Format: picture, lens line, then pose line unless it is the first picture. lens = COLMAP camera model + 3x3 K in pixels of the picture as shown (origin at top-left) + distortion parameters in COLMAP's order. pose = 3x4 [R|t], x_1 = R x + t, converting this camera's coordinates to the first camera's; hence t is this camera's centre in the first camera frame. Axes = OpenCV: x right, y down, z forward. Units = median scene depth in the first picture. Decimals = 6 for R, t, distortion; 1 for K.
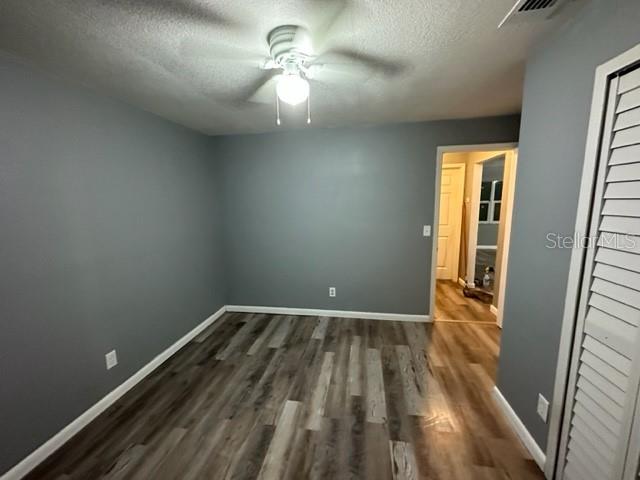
lens RADIAL K [[255.3, 0, 322.8], [0, 255.3, 239.7], [0, 0, 1]] dist [-0.005392, 0.001357]
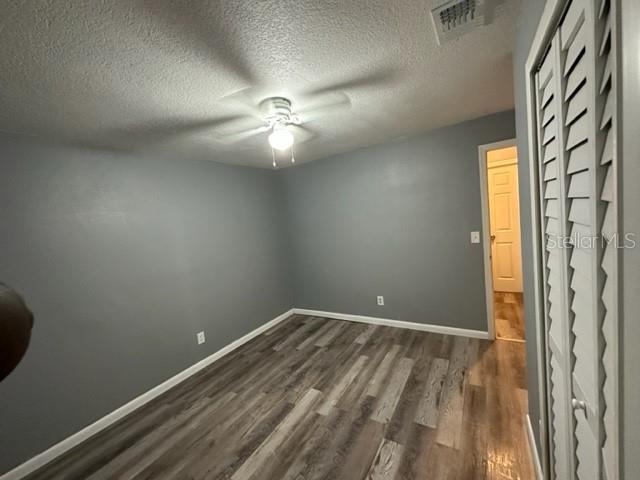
lens RADIAL K [[255.3, 0, 321.8], [0, 255.3, 238.4], [0, 0, 1]] dist [-0.005392, 0.001357]
pose [[0.920064, -0.048584, -0.388743, 0.352940], [0.028937, 0.997998, -0.056238, 0.006743], [0.390697, 0.040493, 0.919628, -0.081180]]
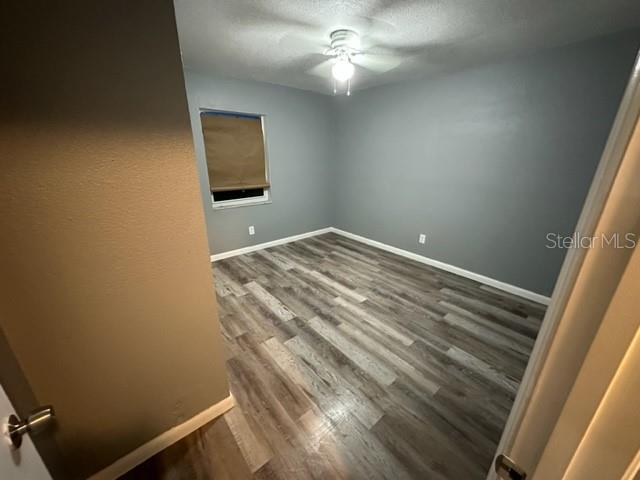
lens RADIAL K [[255.3, 0, 324.0], [0, 255.3, 241.5], [0, 0, 1]] dist [-0.005392, 0.001357]
pose [[-0.642469, 0.272548, -0.716206, 0.824076], [-0.111797, 0.891279, 0.439458, -0.207123], [0.758113, 0.362407, -0.542149, 1.308315]]
